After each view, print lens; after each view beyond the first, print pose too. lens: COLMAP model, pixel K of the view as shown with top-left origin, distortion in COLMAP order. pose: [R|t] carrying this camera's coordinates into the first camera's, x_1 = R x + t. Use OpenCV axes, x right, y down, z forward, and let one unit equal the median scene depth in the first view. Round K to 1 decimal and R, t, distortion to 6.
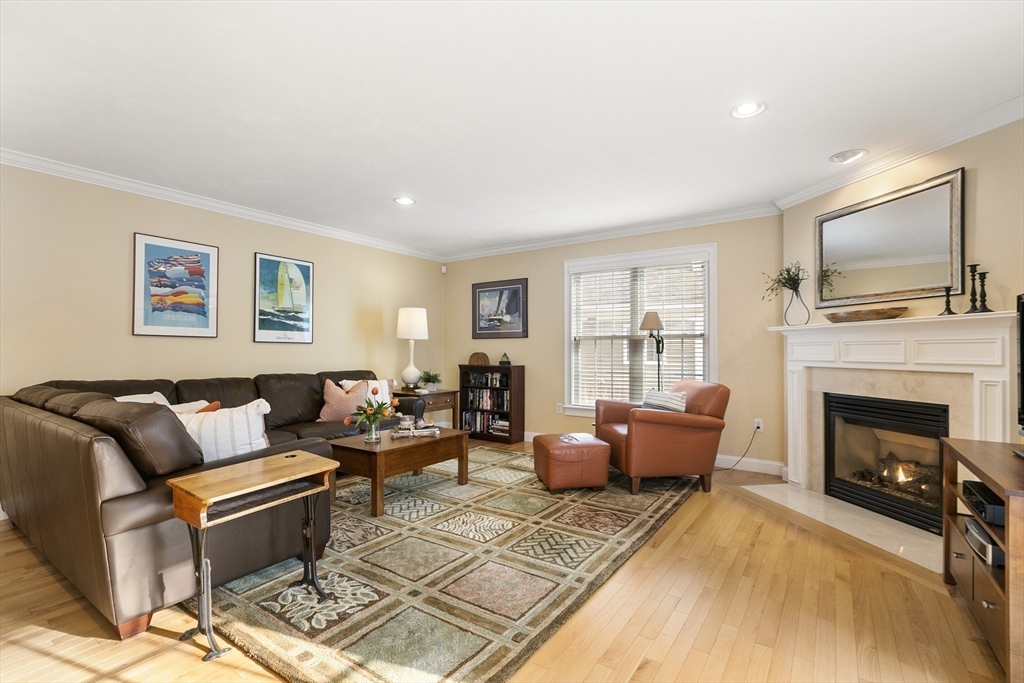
lens RADIAL K [[465.0, 0, 521.1], [0, 465.0, 344.4], [0, 0, 1]] dist [0.005545, 0.001051]
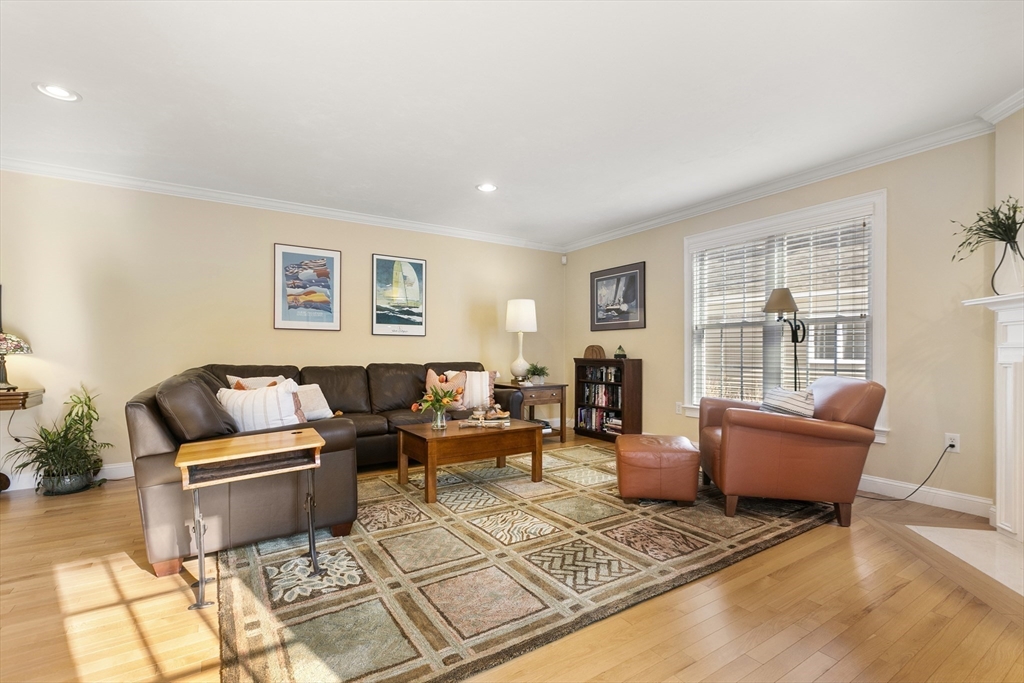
lens RADIAL K [[465.0, 0, 522.8], [0, 465.0, 350.6], [0, 0, 1]] dist [0.005545, 0.001051]
pose [[0.925252, -0.002816, -0.379344, 0.208312], [0.007438, 0.999915, 0.010719, 0.027333], [0.379281, -0.012739, 0.925194, 0.127586]]
